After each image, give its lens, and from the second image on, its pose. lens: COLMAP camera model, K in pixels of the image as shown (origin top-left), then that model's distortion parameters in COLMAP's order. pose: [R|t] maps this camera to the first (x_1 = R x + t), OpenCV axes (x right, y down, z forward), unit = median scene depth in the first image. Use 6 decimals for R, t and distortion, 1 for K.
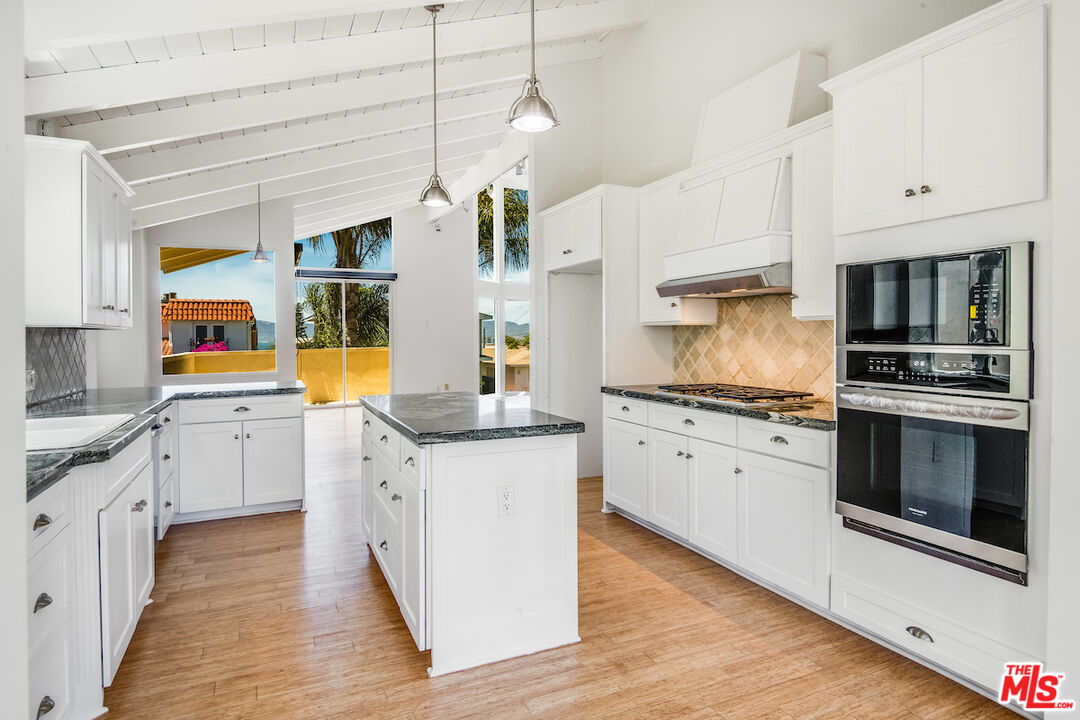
lens RADIAL K [[591.7, 0, 534.8], [0, 591.7, 339.2], [0, 0, 1]] dist [0.000166, -0.000292]
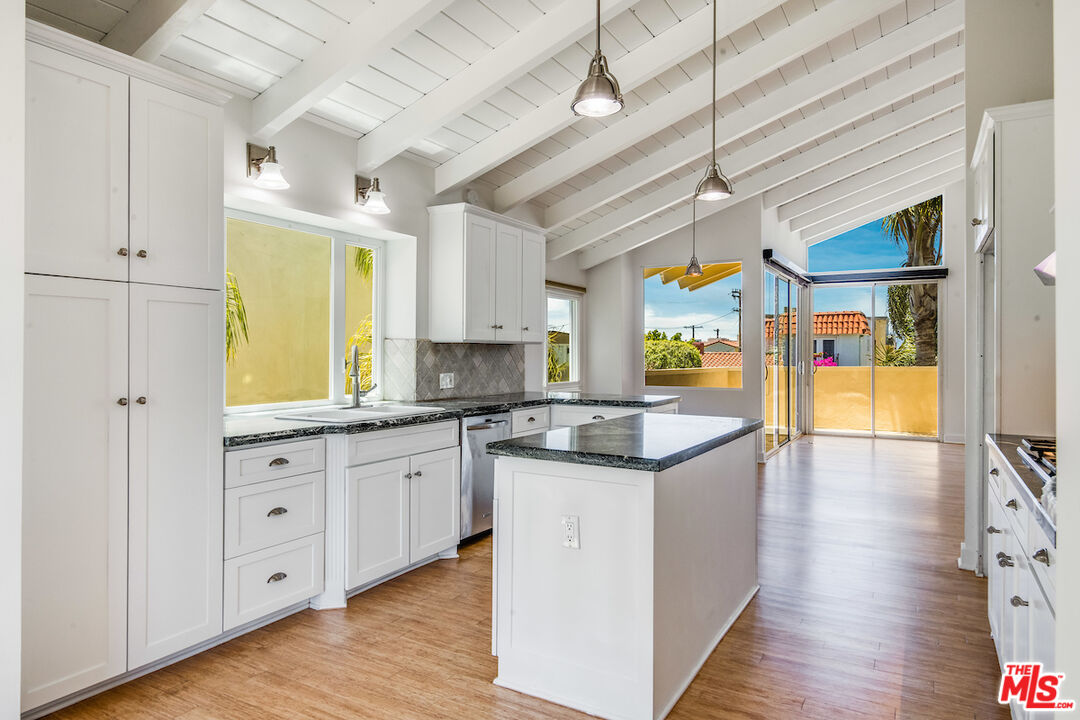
lens RADIAL K [[660.9, 0, 537.0], [0, 660.9, 352.6], [0, 0, 1]] dist [0.039021, -0.000410]
pose [[0.579312, 0.005020, -0.815091, 0.512279], [-0.007610, 0.999971, 0.000750, -0.002032], [0.815071, 0.005768, 0.579333, 0.245872]]
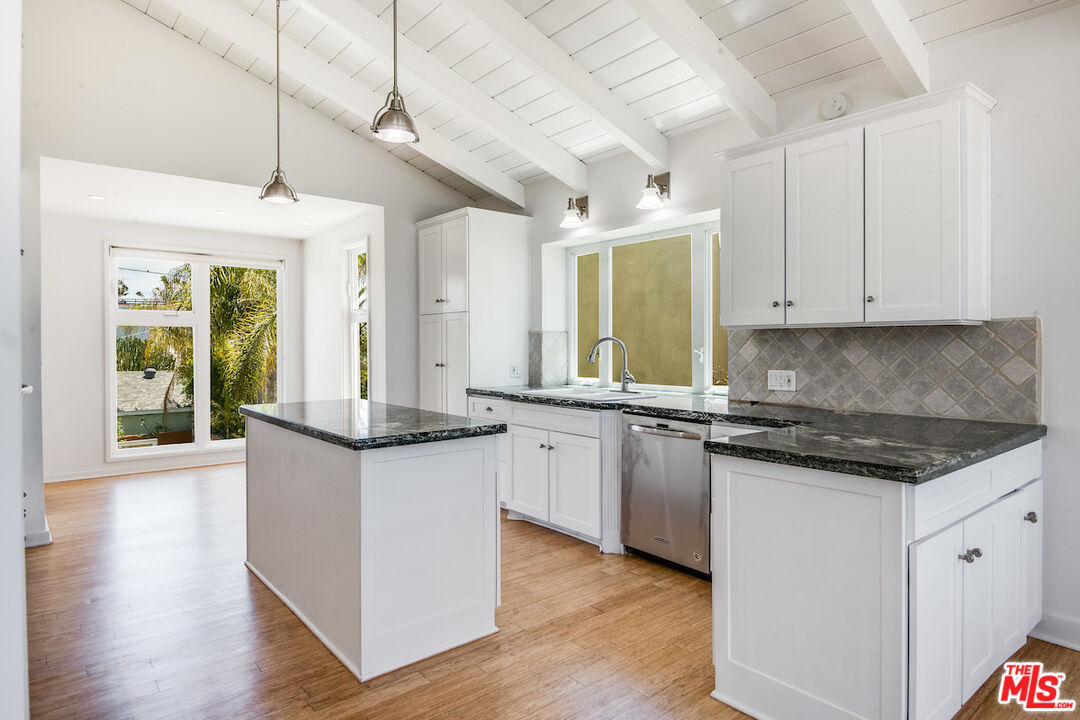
lens RADIAL K [[619.7, 0, 536.2], [0, 619.7, 357.3], [0, 0, 1]] dist [-0.001187, -0.000615]
pose [[-0.964284, 0.013333, -0.264534, -0.142204], [0.006090, 0.999584, 0.028182, -0.006282], [0.264800, 0.025564, -0.963965, 1.818887]]
